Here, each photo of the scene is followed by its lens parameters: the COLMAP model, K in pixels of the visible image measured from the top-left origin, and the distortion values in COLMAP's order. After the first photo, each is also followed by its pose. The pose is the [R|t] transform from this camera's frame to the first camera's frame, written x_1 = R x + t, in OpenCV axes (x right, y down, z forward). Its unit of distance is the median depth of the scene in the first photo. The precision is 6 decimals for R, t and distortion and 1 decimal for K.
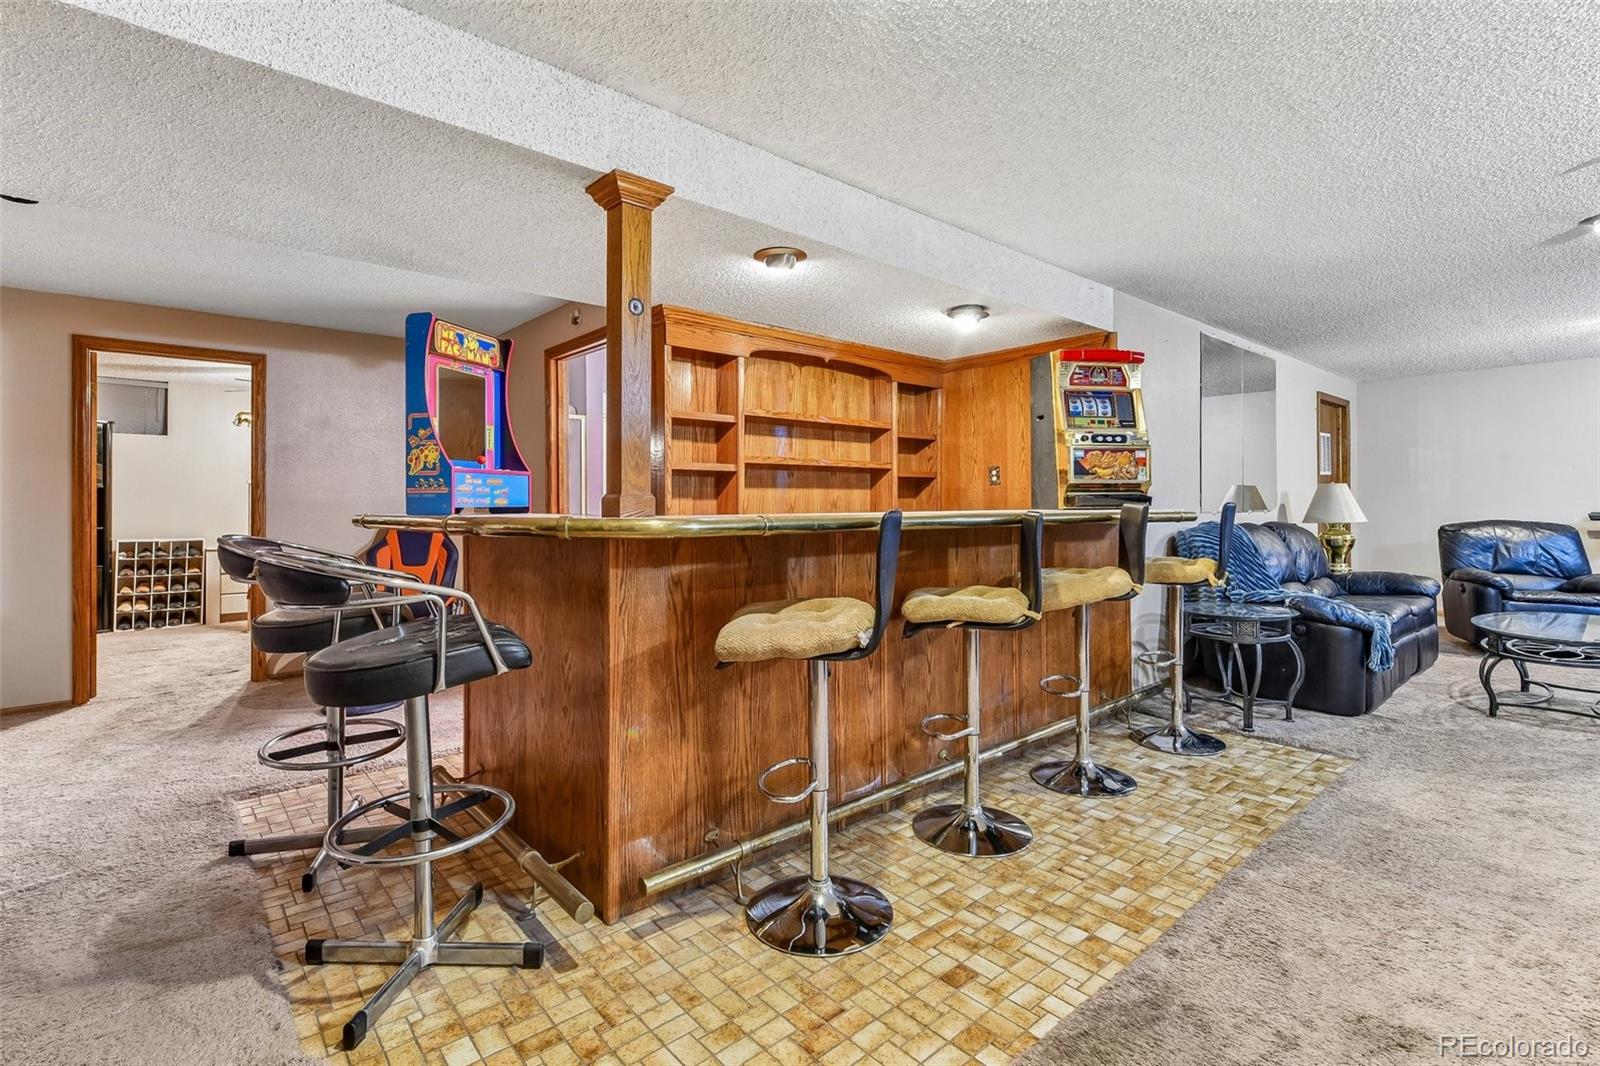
lens RADIAL K [[756.9, 0, 789.7], [0, 756.9, 499.2], [0, 0, 1]] dist [0.005031, -0.000089]
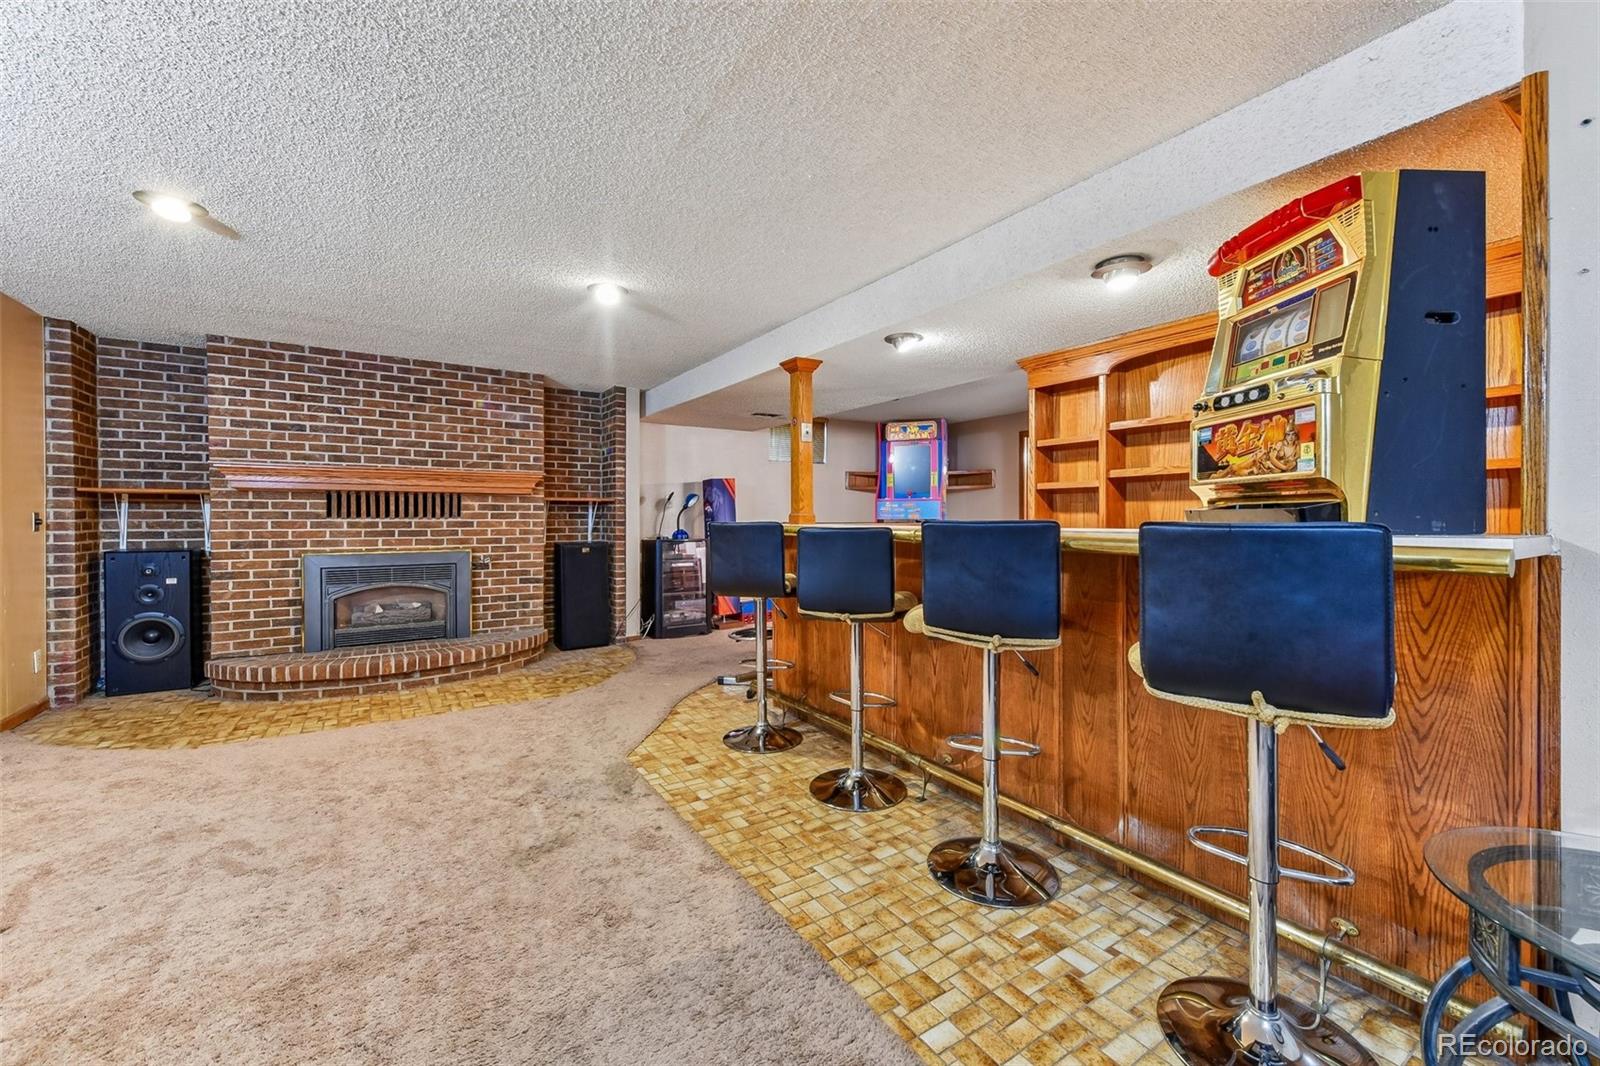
lens RADIAL K [[633.8, 0, 813.2], [0, 633.8, 524.5], [0, 0, 1]] dist [0.000734, -0.000274]
pose [[-0.128582, 0.016097, -0.991568, 1.196729], [0.005546, 0.999864, 0.015512, -0.001607], [0.991683, -0.003505, -0.128654, 1.019996]]
